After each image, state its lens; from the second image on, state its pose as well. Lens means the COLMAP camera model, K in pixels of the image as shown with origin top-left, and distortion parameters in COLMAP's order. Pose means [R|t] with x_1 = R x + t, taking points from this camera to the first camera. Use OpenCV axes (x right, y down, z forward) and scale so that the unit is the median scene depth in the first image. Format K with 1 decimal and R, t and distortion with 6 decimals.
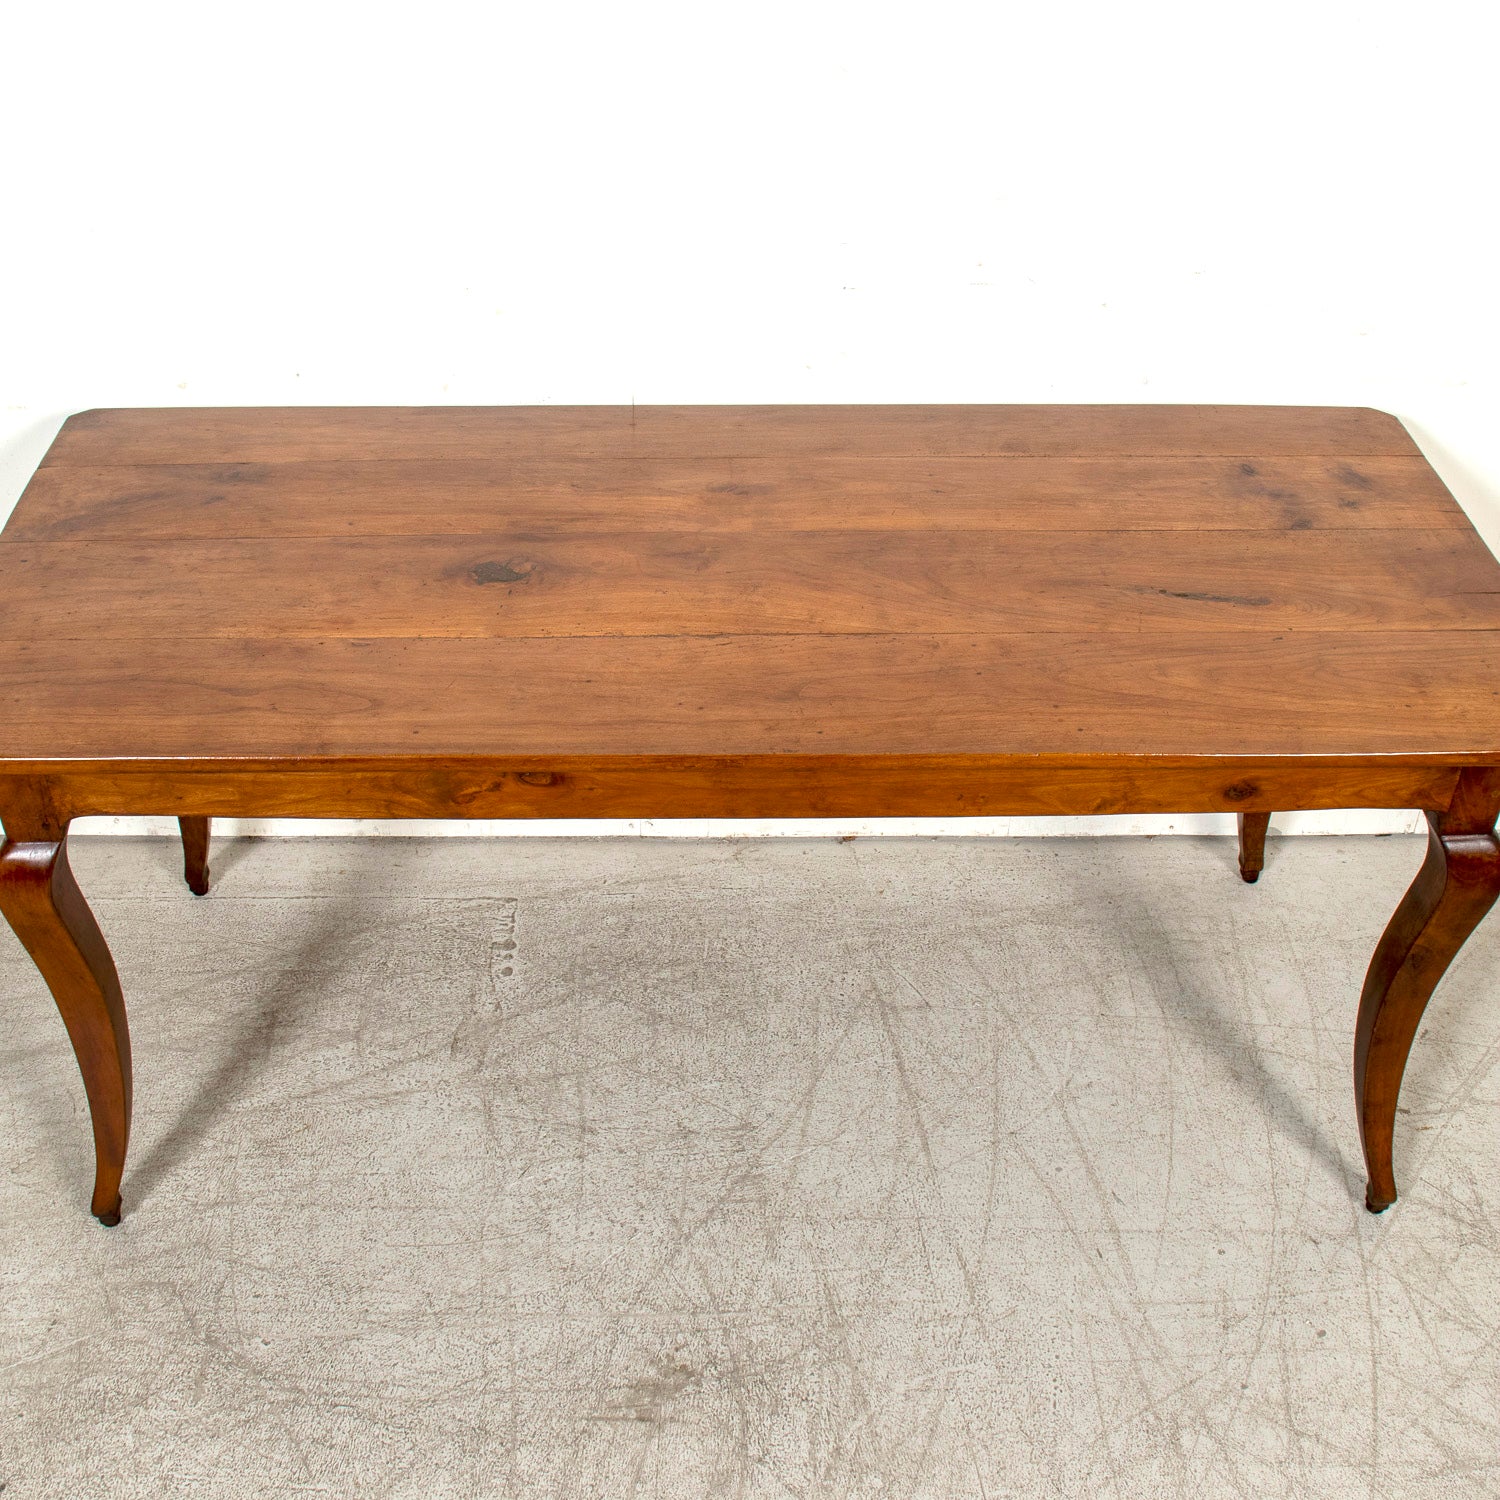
lens RADIAL K [[1870.5, 0, 730.7], [0, 1870.5, 753.6], [0, 0, 1]] dist [-0.180099, 0.163816]
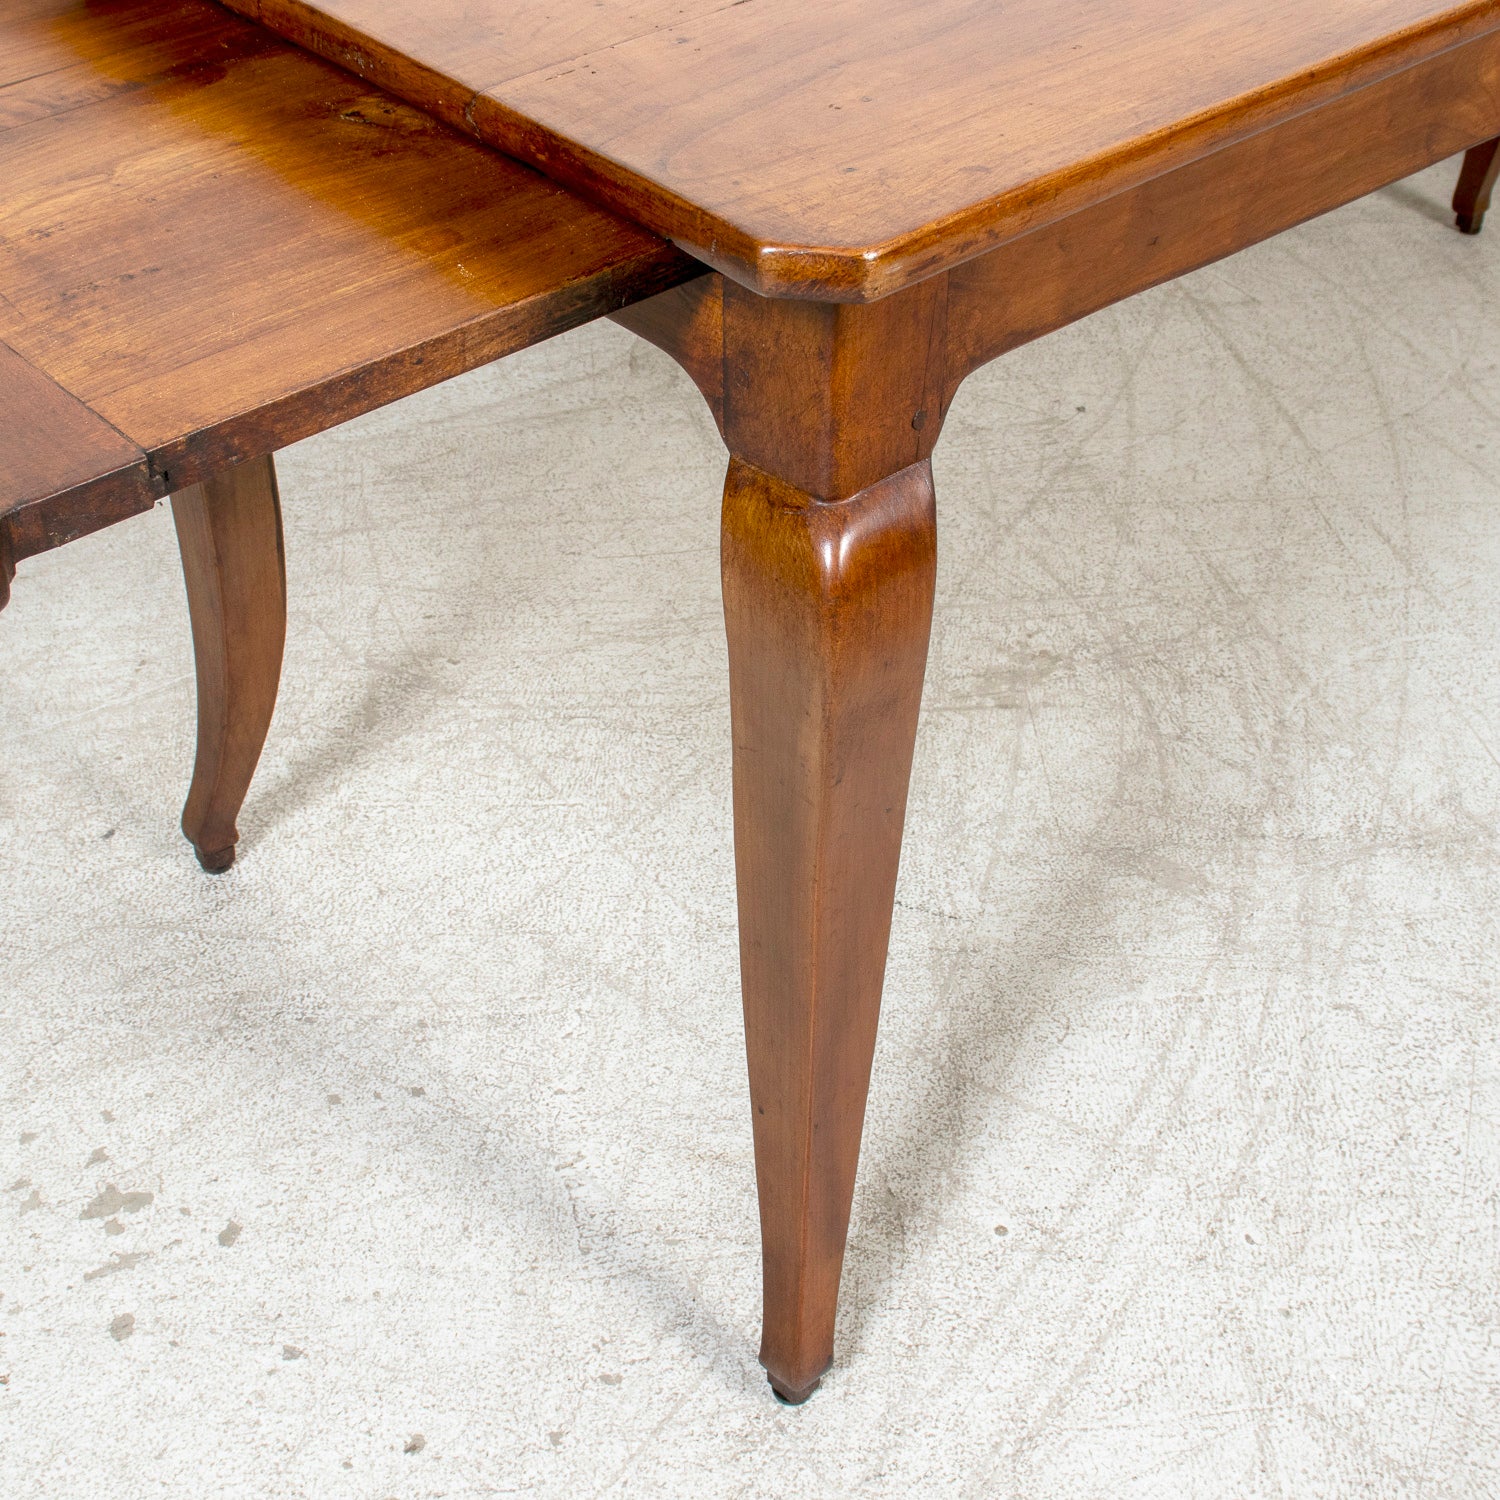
lens RADIAL K [[2353.5, 0, 732.0], [0, 2353.5, 751.7], [0, 0, 1]] dist [-0.104310, 0.157670]
pose [[0.997414, -0.055999, 0.045055, -0.187430], [0.054355, 0.997838, 0.036935, 0.324954], [-0.047026, -0.034390, 0.998301, 0.082171]]
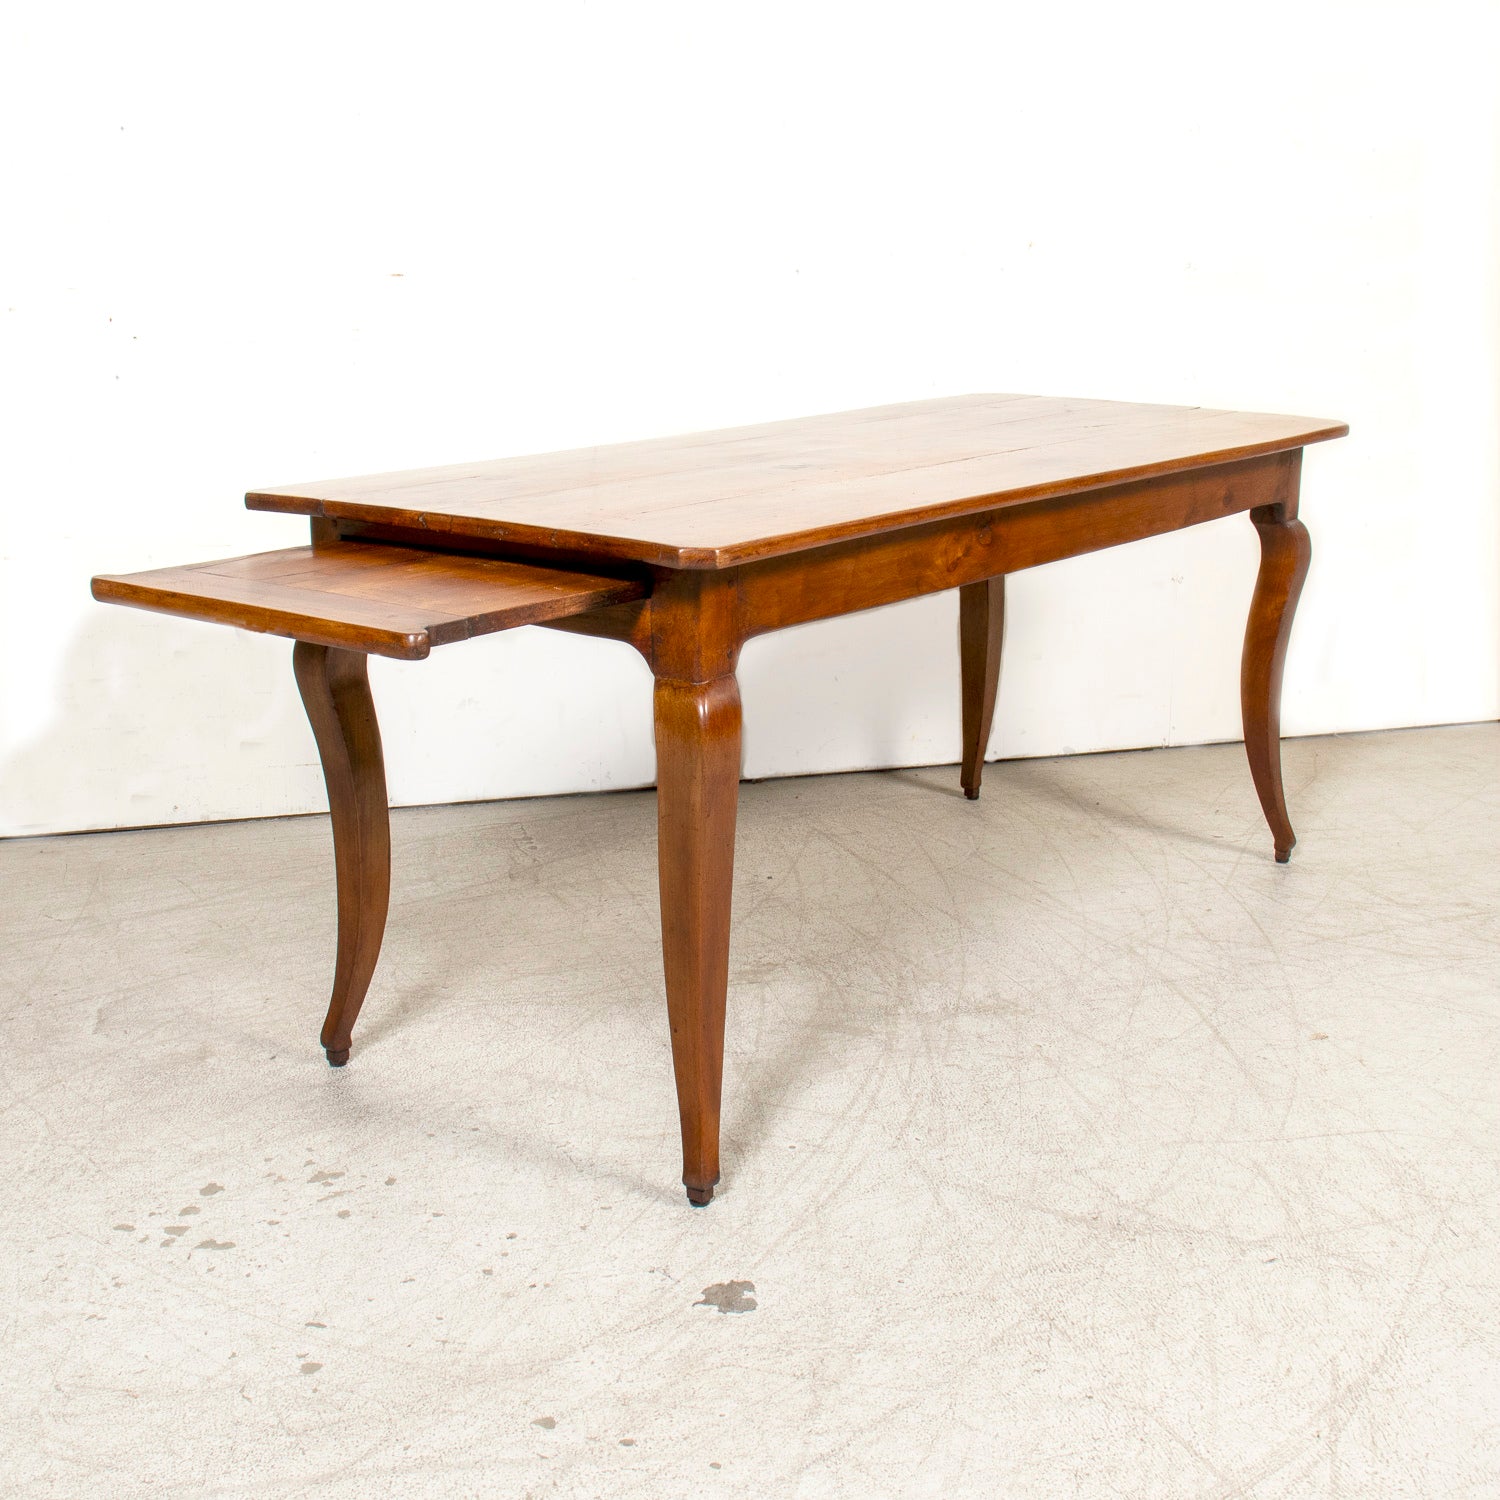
lens RADIAL K [[1989.3, 0, 731.3], [0, 1989.3, 733.7], [0, 0, 1]] dist [-0.175359, 0.215698]
pose [[0.970473, -0.080180, 0.227493, -0.354233], [0.159205, 0.921443, -0.354395, 0.666908], [-0.181206, 0.380149, 0.907001, -0.338806]]
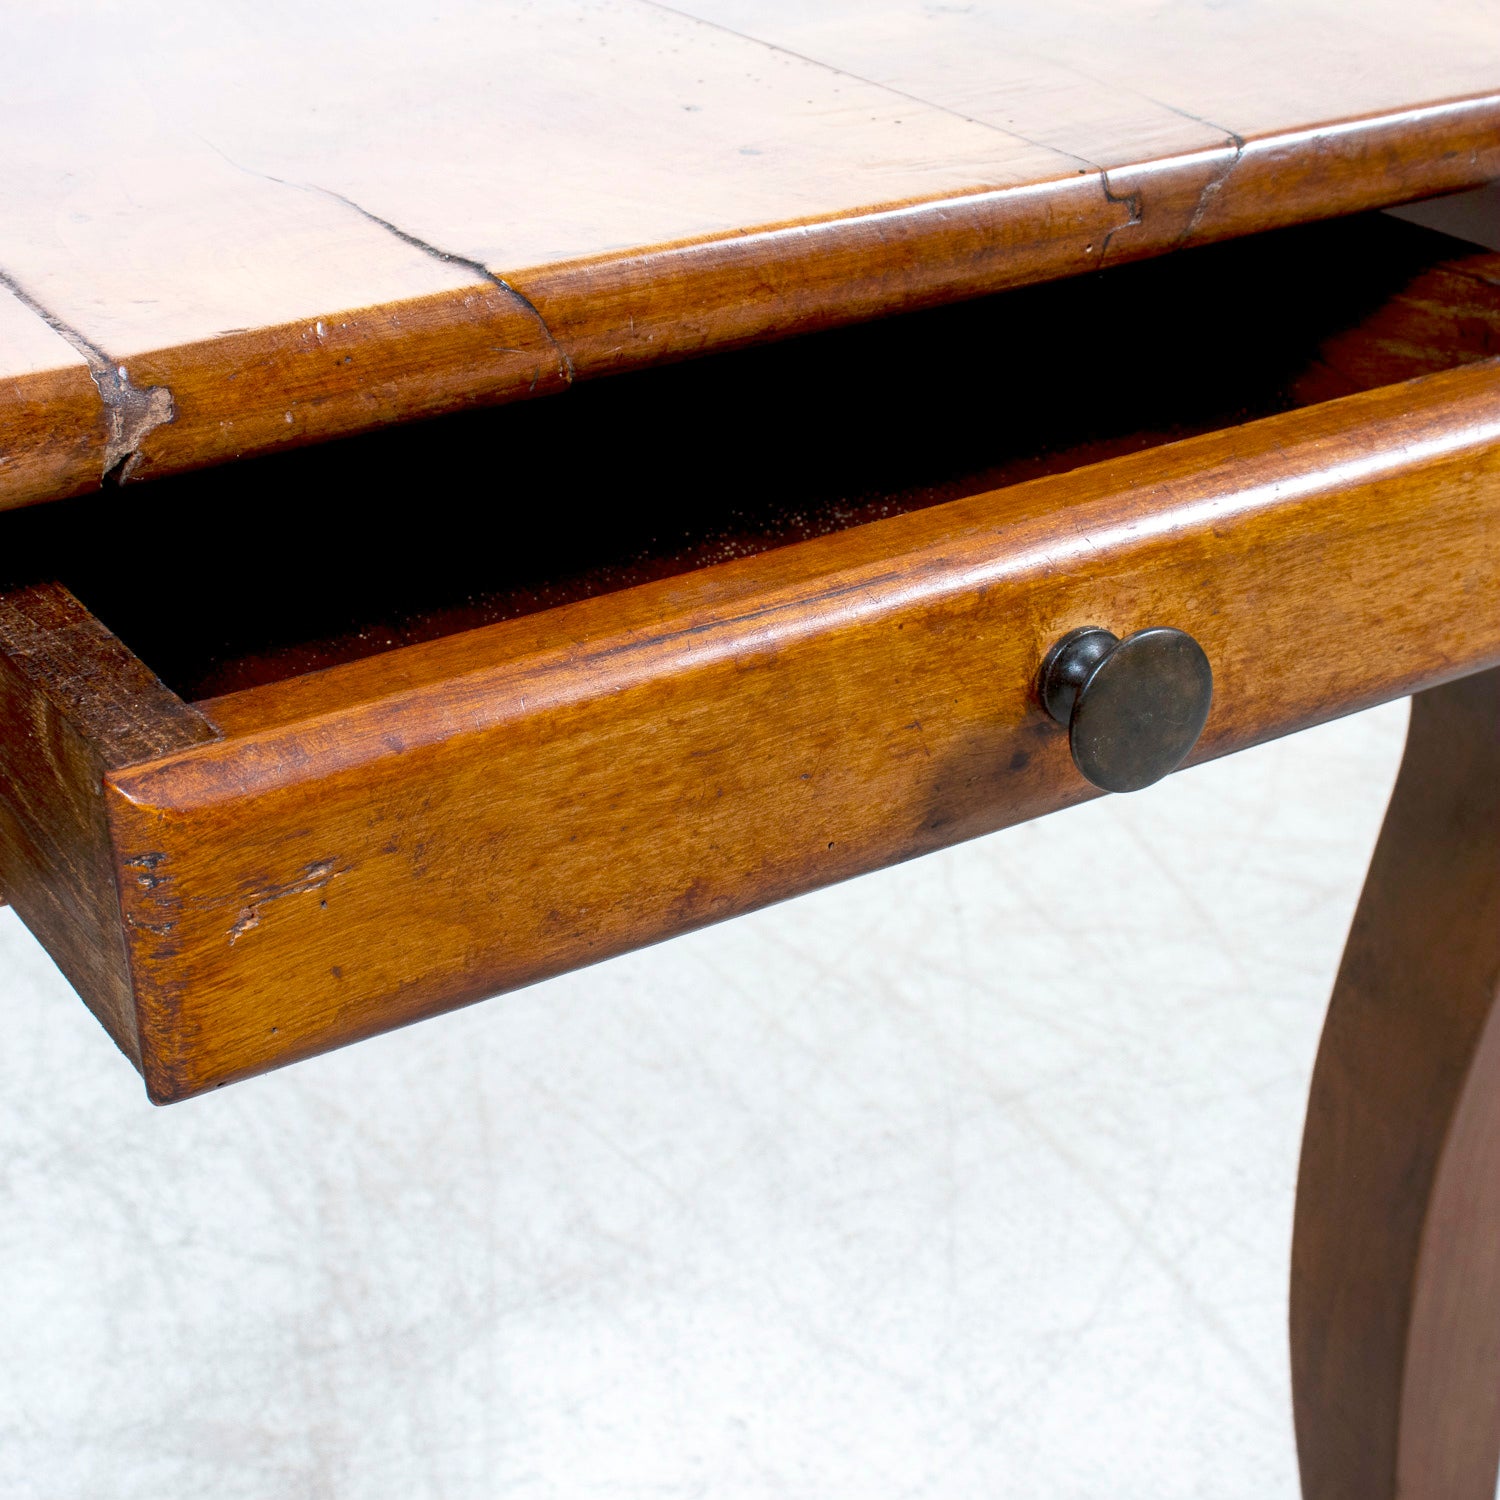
lens RADIAL K [[2858.6, 0, 744.1], [0, 2858.6, 749.5], [0, 0, 1]] dist [-0.041421, 0.199494]
pose [[0.869572, -0.241842, 0.430531, -0.140485], [0.310403, 0.945779, -0.095670, 0.355426], [-0.384050, 0.216830, 0.897491, 0.211962]]
